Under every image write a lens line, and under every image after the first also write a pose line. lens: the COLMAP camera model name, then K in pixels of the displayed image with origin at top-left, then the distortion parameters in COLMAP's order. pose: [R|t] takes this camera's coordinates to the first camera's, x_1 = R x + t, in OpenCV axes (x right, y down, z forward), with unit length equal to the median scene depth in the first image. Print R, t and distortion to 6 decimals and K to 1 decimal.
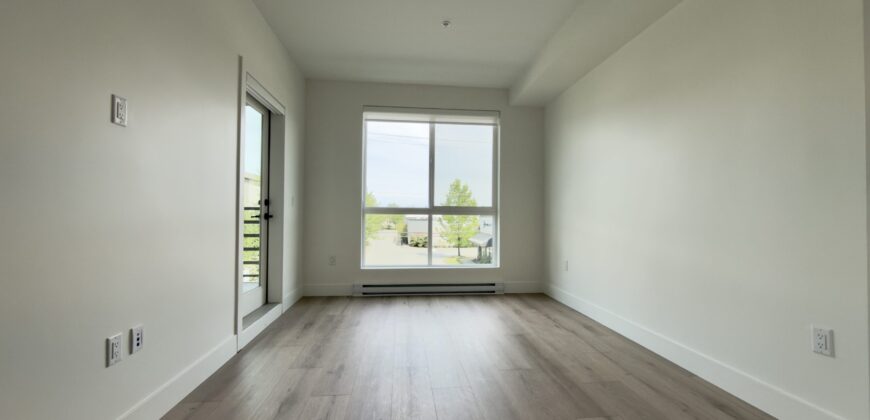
lens RADIAL K [[347.8, 0, 435.0], [0, 347.8, 210.0], [0, 0, 1]] dist [-0.001296, -0.000205]
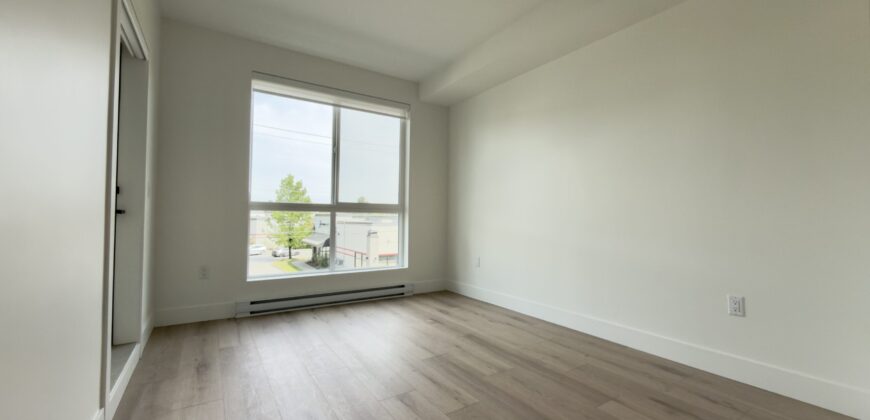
lens RADIAL K [[347.8, 0, 435.0], [0, 347.8, 210.0], [0, 0, 1]] dist [-0.001296, -0.000205]
pose [[0.886646, 0.011921, 0.462295, -0.196215], [-0.012692, 0.999918, -0.001443, 0.007084], [-0.462275, -0.004588, 0.886725, 0.120194]]
